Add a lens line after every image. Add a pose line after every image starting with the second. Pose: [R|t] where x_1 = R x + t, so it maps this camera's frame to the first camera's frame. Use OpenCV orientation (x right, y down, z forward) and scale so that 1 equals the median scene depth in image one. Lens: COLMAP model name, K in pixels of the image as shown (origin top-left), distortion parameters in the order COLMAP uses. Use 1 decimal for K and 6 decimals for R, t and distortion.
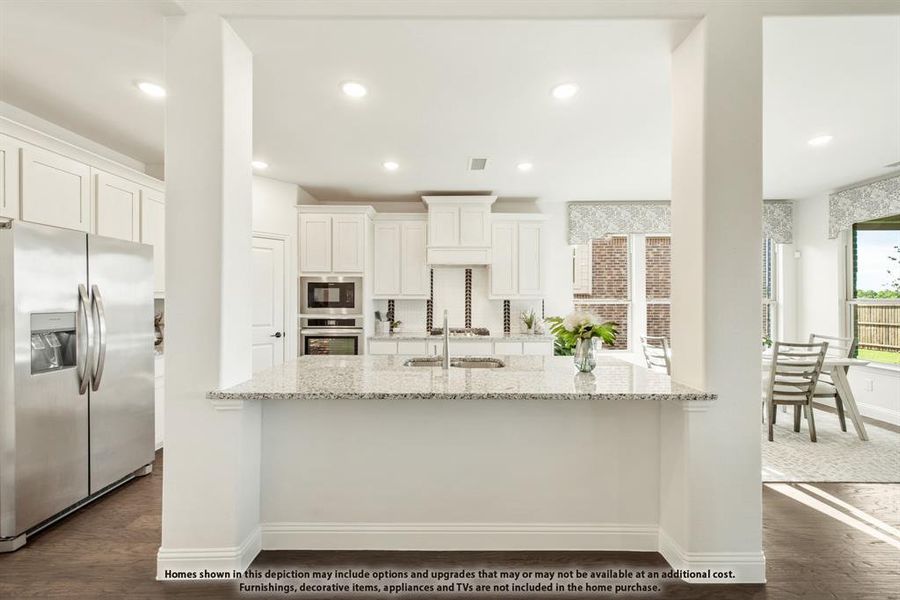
lens RADIAL K [[358.4, 0, 450.0], [0, 358.4, 300.0], [0, 0, 1]] dist [0.001041, -0.000560]
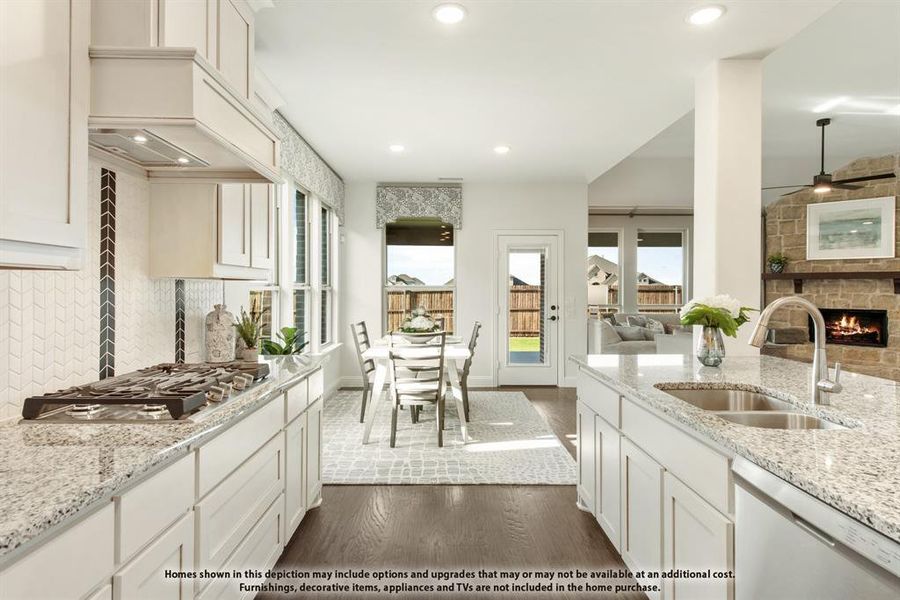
lens RADIAL K [[490.7, 0, 445.1], [0, 490.7, 289.7], [0, 0, 1]] dist [0.001687, -0.001062]
pose [[-0.012548, 0.000507, 0.999921, -0.395524], [-0.005129, 0.999987, -0.000572, 0.010634], [-0.999908, -0.005136, -0.012545, 0.833761]]
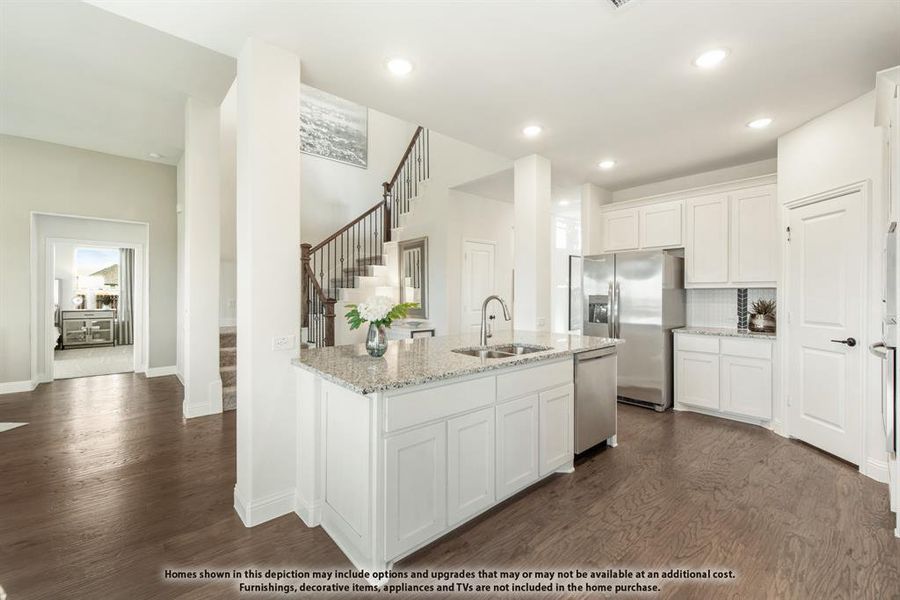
lens RADIAL K [[371.1, 0, 450.6], [0, 371.1, 293.7], [0, 0, 1]] dist [0.002267, -0.000100]
pose [[-0.745267, -0.001882, -0.666764, 0.464791], [-0.002227, 0.999997, -0.000333, 0.012506], [0.666762, 0.001236, -0.745269, 0.965322]]
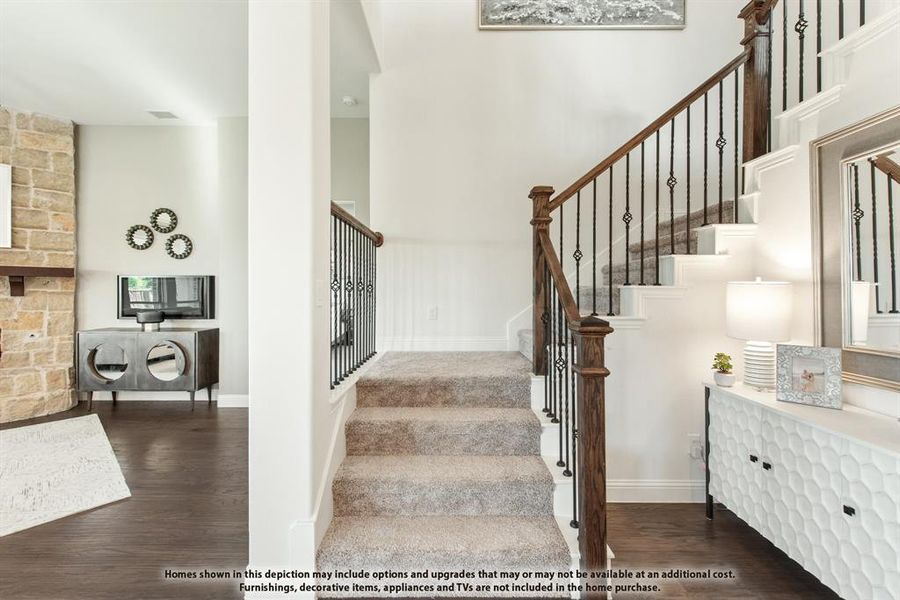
lens RADIAL K [[382.8, 0, 448.3], [0, 382.8, 289.9], [0, 0, 1]] dist [0.002440, 0.000348]
pose [[-0.999972, -0.000670, -0.007439, 0.138922], [-0.000667, 1.000000, -0.000331, -0.000506], [0.007439, -0.000326, -0.999972, 0.281792]]
